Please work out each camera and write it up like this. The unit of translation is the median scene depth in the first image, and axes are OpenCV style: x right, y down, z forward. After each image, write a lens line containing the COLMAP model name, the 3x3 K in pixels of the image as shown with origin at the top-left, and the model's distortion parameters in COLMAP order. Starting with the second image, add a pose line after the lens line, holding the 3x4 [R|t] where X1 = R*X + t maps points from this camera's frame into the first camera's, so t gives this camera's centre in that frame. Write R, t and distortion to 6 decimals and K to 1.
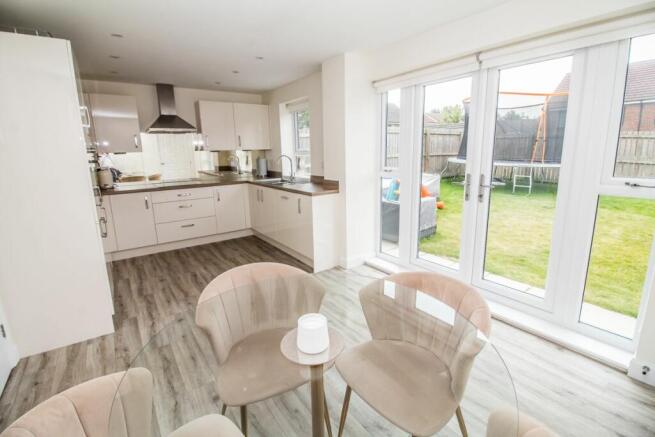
lens RADIAL K [[298.3, 0, 326.3], [0, 298.3, 211.0], [0, 0, 1]] dist [-0.020304, -0.000448]
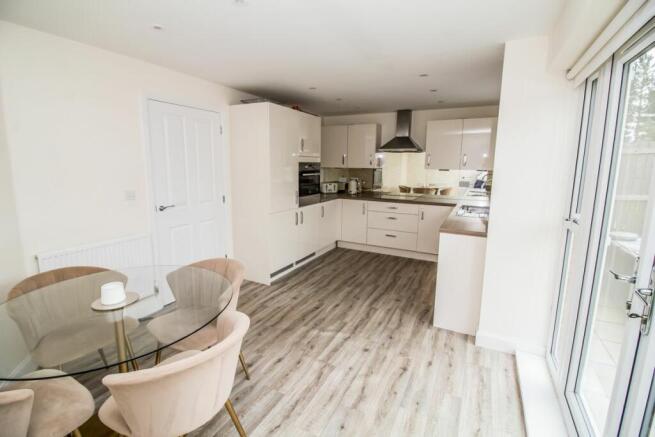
lens RADIAL K [[298.3, 0, 331.1], [0, 298.3, 217.4], [0, 0, 1]] dist [-0.020304, -0.000448]
pose [[0.449135, 0.184371, -0.874234, 0.405595], [-0.202261, 0.974056, 0.101513, -0.089108], [0.870269, 0.131230, 0.474774, 0.274880]]
